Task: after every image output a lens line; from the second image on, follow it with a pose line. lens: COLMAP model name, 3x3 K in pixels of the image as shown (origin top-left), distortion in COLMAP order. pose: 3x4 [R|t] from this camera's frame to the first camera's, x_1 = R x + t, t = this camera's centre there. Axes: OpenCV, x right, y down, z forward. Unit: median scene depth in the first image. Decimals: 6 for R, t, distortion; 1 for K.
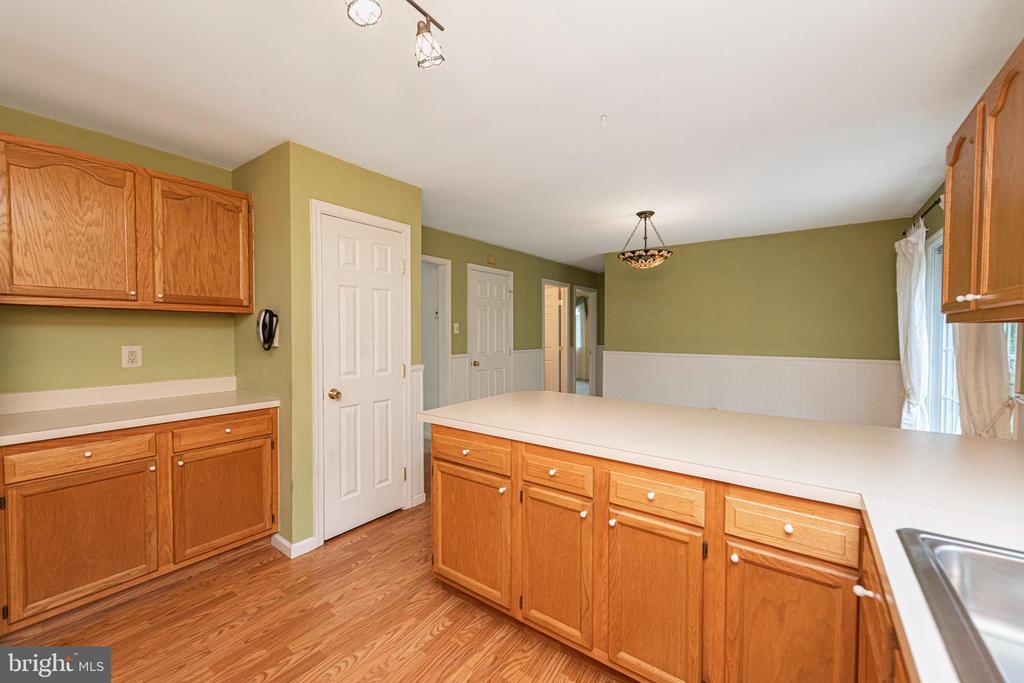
lens RADIAL K [[410.7, 0, 510.7], [0, 410.7, 339.5], [0, 0, 1]] dist [-0.000328, -0.000007]
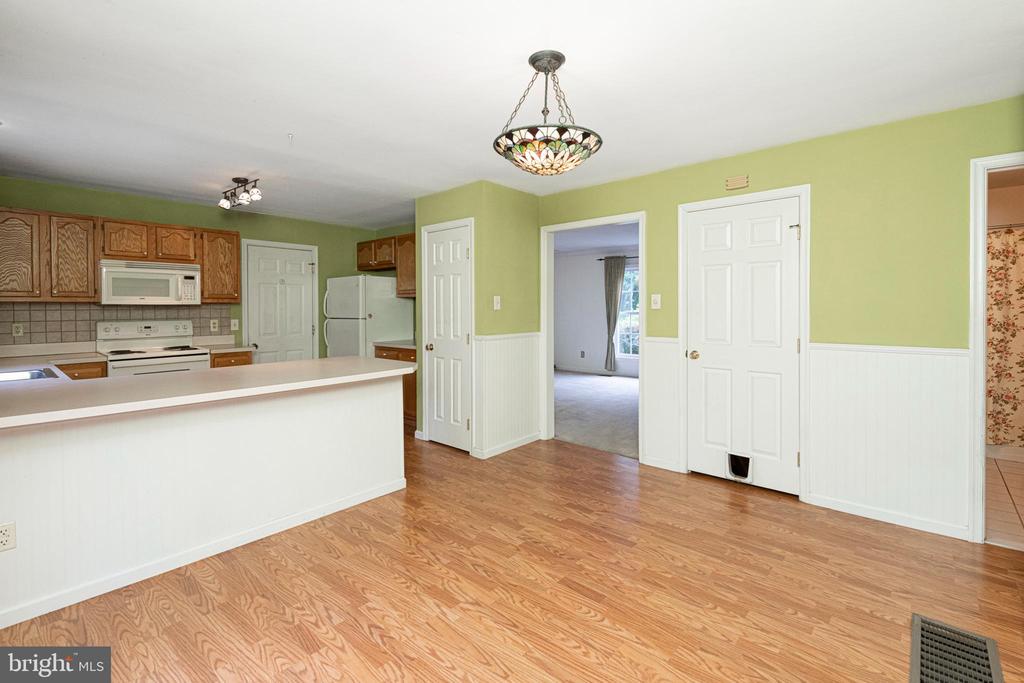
lens RADIAL K [[474.1, 0, 505.5], [0, 474.1, 311.3], [0, 0, 1]] dist [0.000925, -0.000026]
pose [[-0.107813, 0.005513, -0.994156, 0.901789], [-0.016768, 0.999832, 0.007363, -0.013792], [0.994030, 0.017464, -0.107702, 1.026239]]
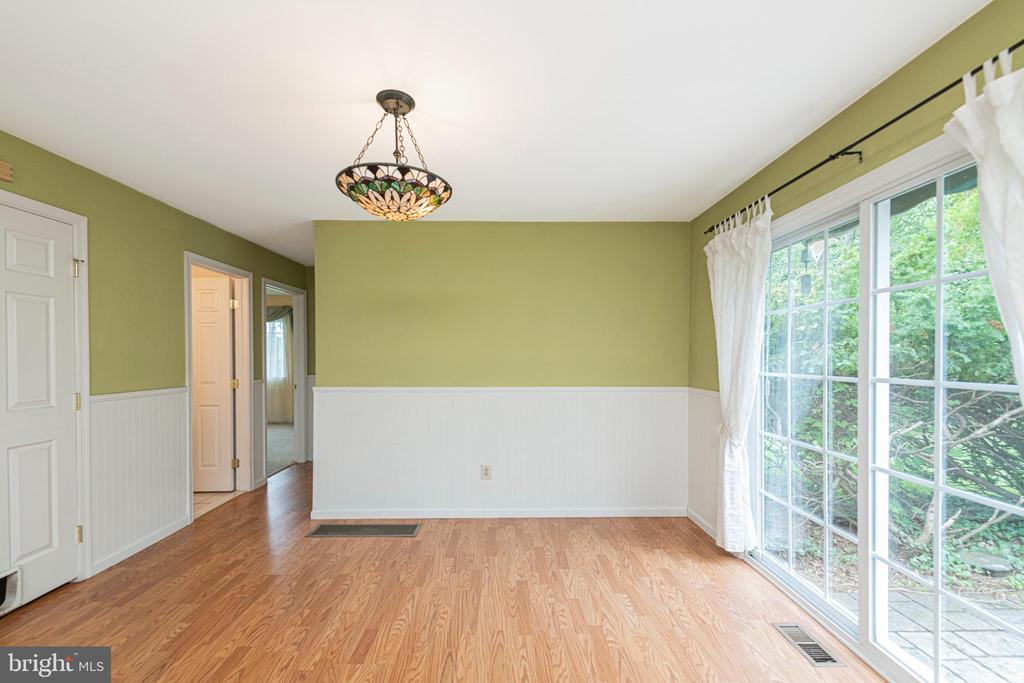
lens RADIAL K [[415.0, 0, 510.7], [0, 415.0, 359.1], [0, 0, 1]] dist [0.001597, 0.000227]
pose [[0.797071, -0.006901, 0.603846, 0.143203], [0.013711, 0.999884, -0.006671, -0.006159], [-0.603730, 0.013597, 0.797073, 0.547155]]
